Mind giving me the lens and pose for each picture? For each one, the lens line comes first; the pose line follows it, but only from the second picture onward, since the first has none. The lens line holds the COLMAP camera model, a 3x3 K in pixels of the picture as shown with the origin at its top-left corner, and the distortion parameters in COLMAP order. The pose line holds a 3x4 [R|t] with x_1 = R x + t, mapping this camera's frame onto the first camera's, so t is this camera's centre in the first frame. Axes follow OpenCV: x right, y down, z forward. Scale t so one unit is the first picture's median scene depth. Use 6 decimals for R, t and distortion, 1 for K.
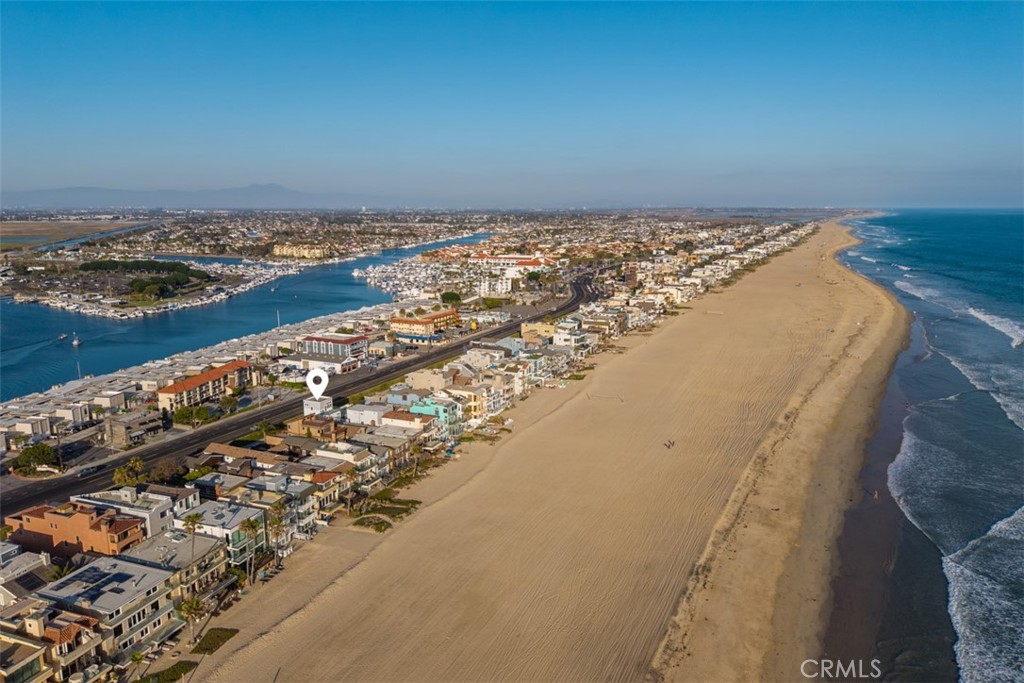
lens RADIAL K [[698.4, 0, 512.0], [0, 698.4, 341.5], [0, 0, 1]] dist [0.016745, -0.006589]
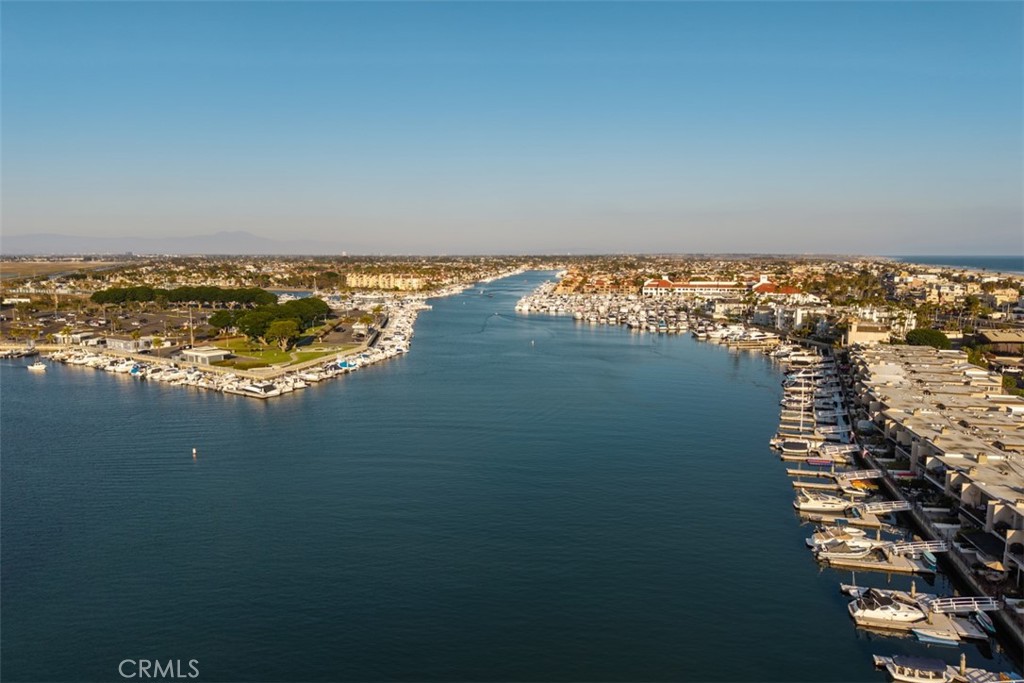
lens RADIAL K [[698.4, 0, 512.0], [0, 698.4, 341.5], [0, 0, 1]] dist [0.016745, -0.006589]
pose [[0.999009, -0.003378, 0.044384, -0.308910], [0.006387, 0.997678, -0.067812, -0.025706], [-0.044052, 0.068028, 0.996710, 0.418540]]
